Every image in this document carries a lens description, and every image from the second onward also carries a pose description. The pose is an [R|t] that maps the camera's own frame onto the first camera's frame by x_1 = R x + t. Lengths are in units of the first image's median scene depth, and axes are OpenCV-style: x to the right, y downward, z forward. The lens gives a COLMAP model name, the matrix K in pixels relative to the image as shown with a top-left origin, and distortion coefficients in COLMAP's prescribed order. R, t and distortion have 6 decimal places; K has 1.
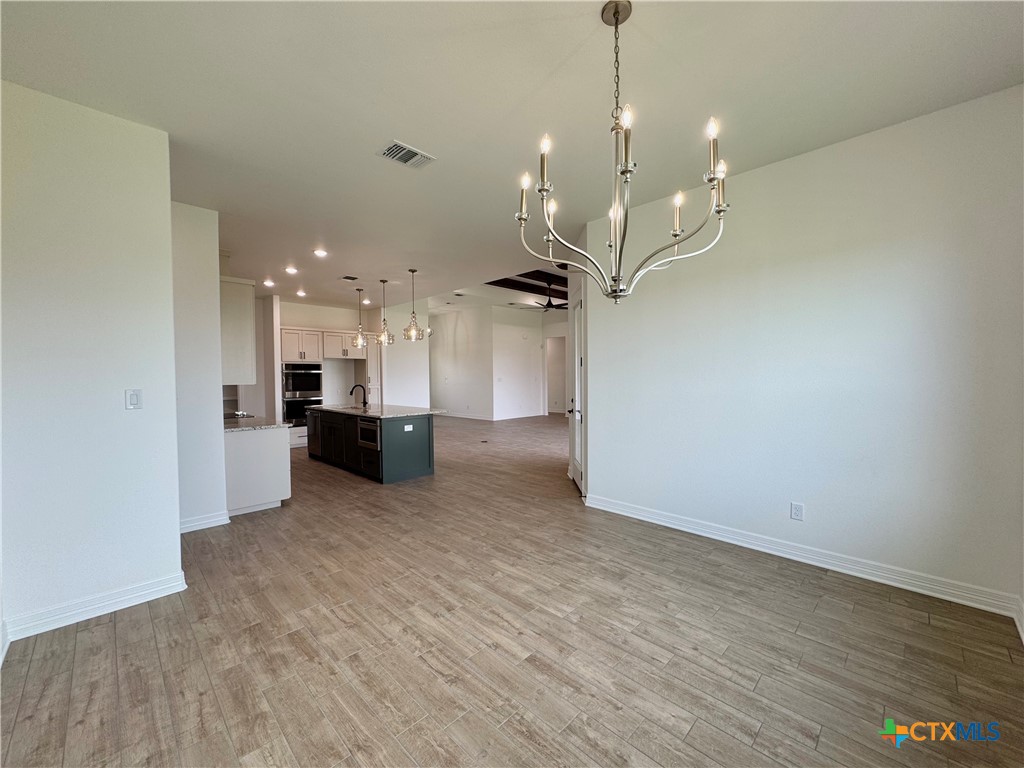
lens RADIAL K [[408.1, 0, 511.5], [0, 408.1, 384.2], [0, 0, 1]] dist [-0.003014, 0.000205]
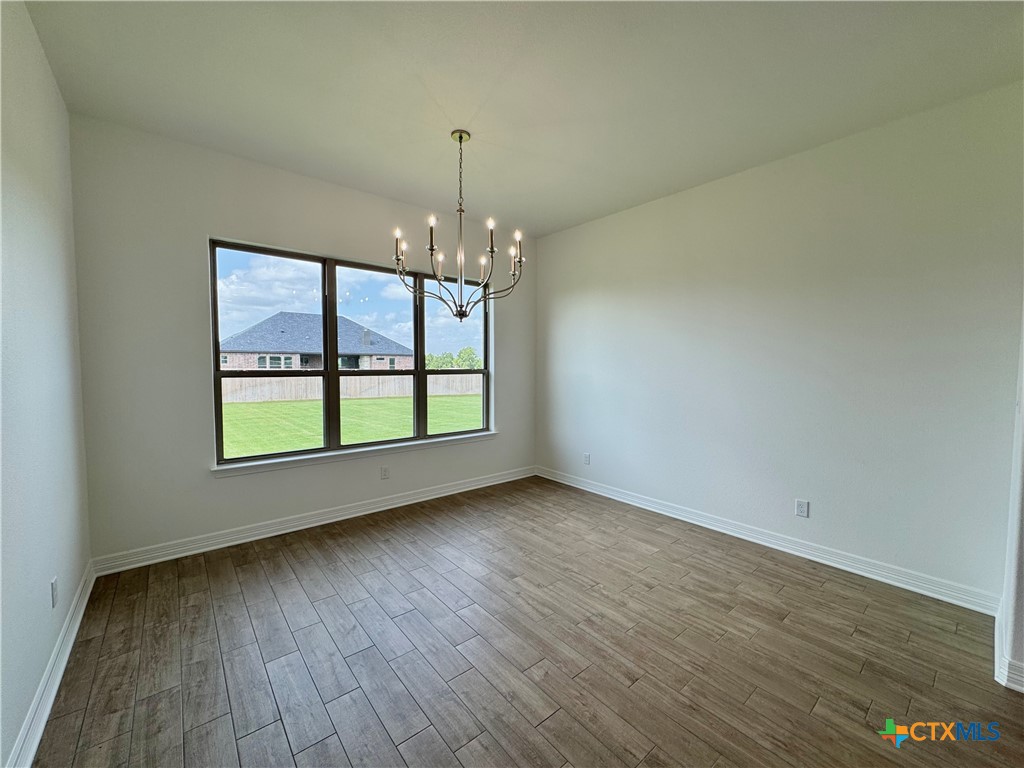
lens RADIAL K [[408.1, 0, 511.5], [0, 408.1, 384.2], [0, 0, 1]] dist [-0.003014, 0.000205]
pose [[-0.995887, -0.000148, 0.090599, -0.062162], [0.006587, 0.997235, 0.074027, -0.059244], [-0.090360, 0.074319, -0.993132, 2.041754]]
